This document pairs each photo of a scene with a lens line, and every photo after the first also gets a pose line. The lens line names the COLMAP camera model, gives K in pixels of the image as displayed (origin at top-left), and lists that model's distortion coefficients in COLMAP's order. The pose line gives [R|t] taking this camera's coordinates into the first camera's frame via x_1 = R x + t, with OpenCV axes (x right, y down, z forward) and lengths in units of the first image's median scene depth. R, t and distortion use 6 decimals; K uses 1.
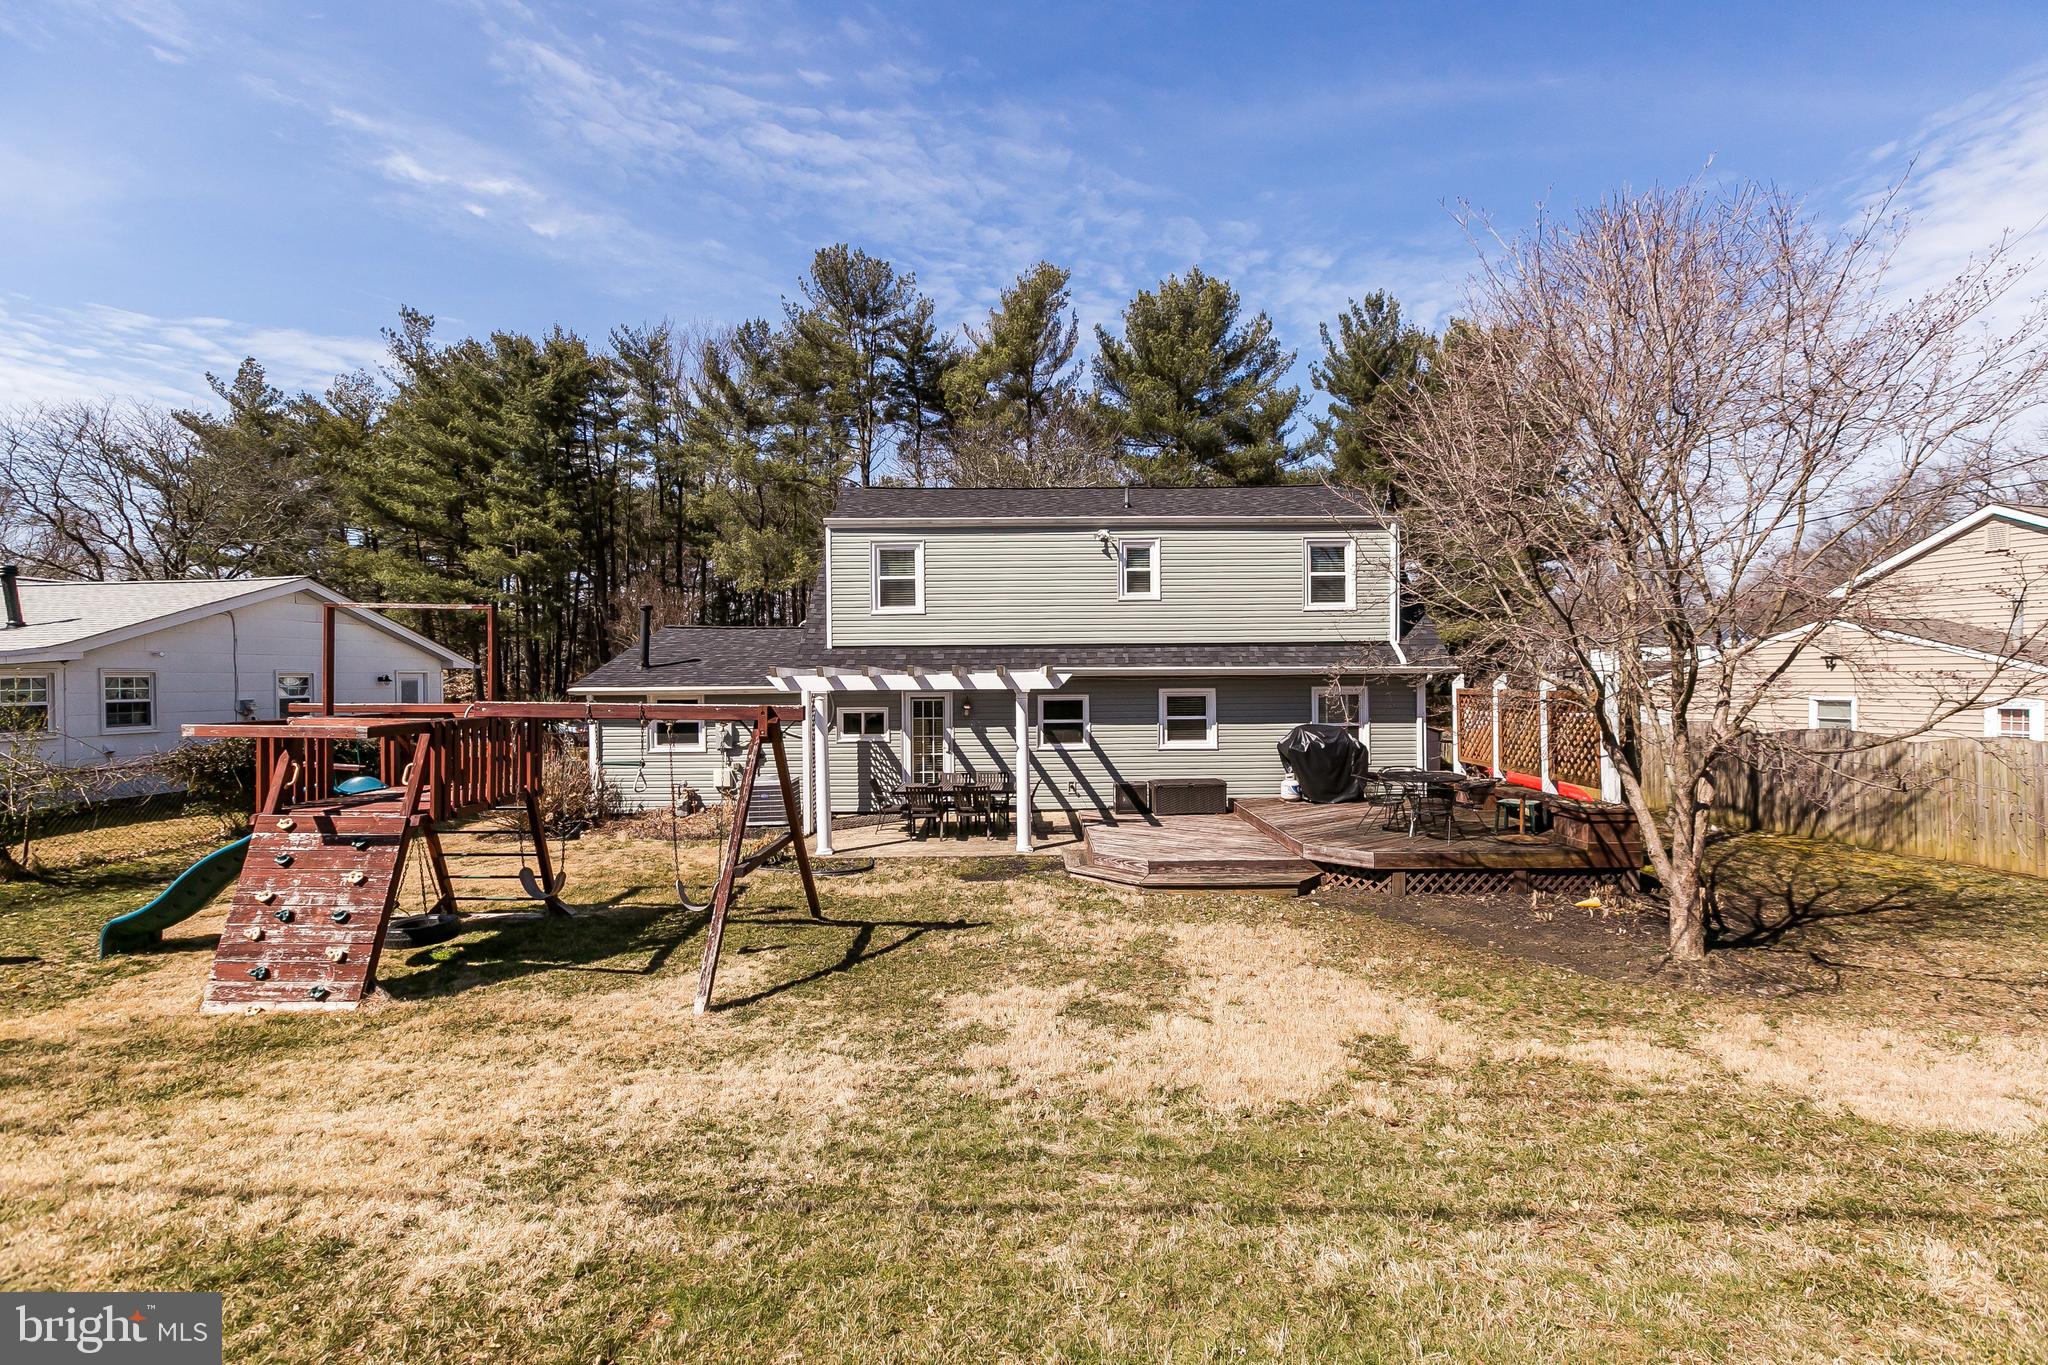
lens RADIAL K [[928.7, 0, 1032.4], [0, 928.7, 676.4], [0, 0, 1]] dist [0.008421, -0.000473]
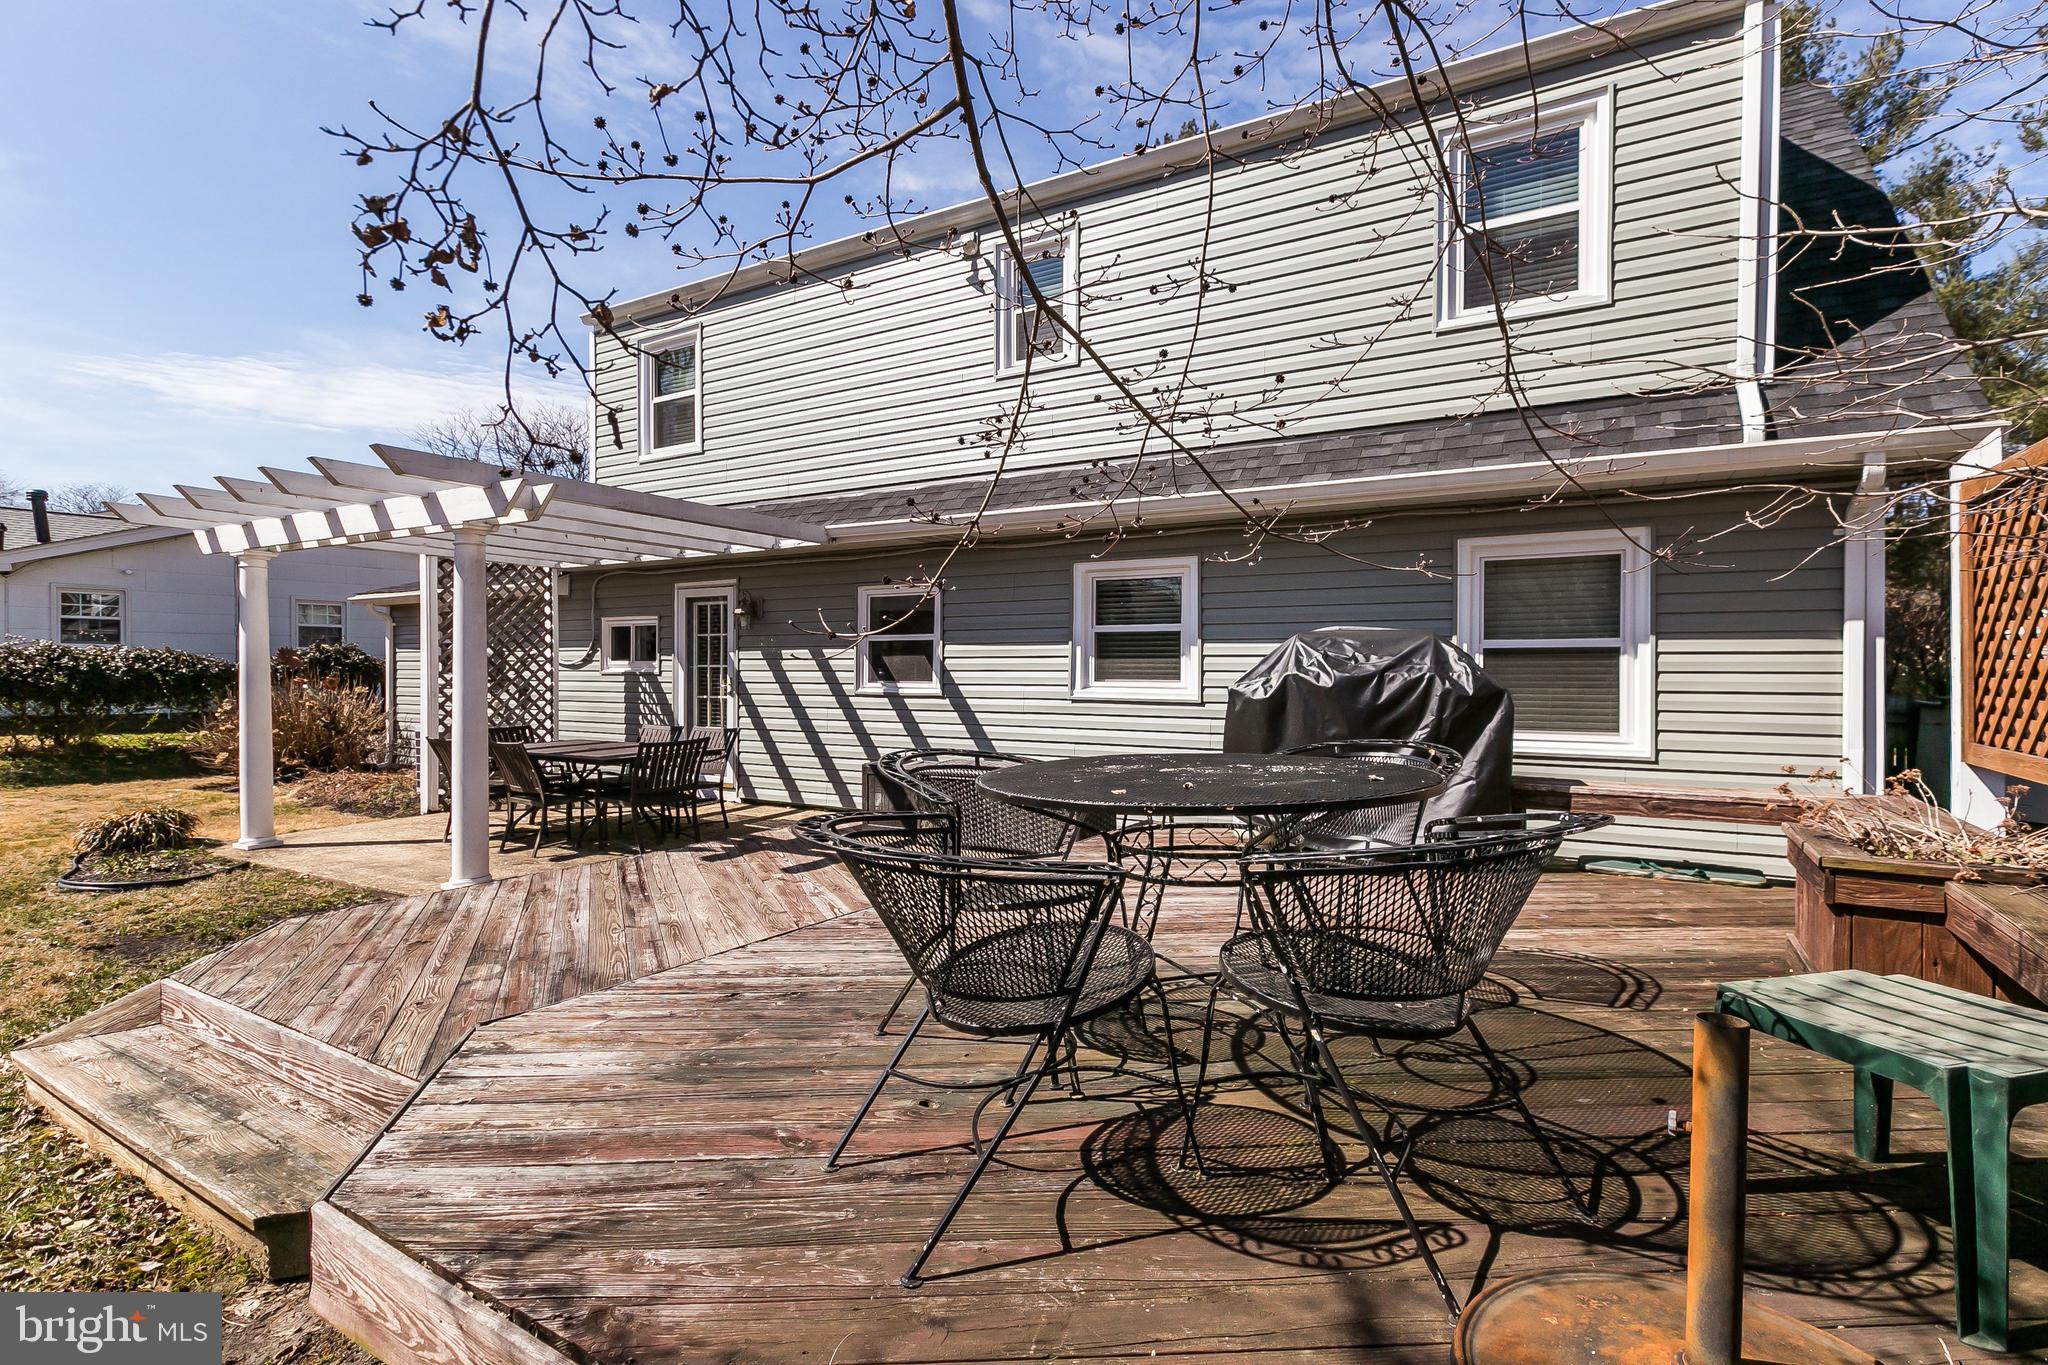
lens RADIAL K [[928.7, 0, 1020.8], [0, 928.7, 686.6], [0, 0, 1]] dist [0.008421, -0.000473]
pose [[0.853327, 0.015950, -0.521132, 0.355846], [-0.013110, 0.999872, 0.009135, 0.070113], [0.521212, -0.000963, 0.853427, 0.612608]]
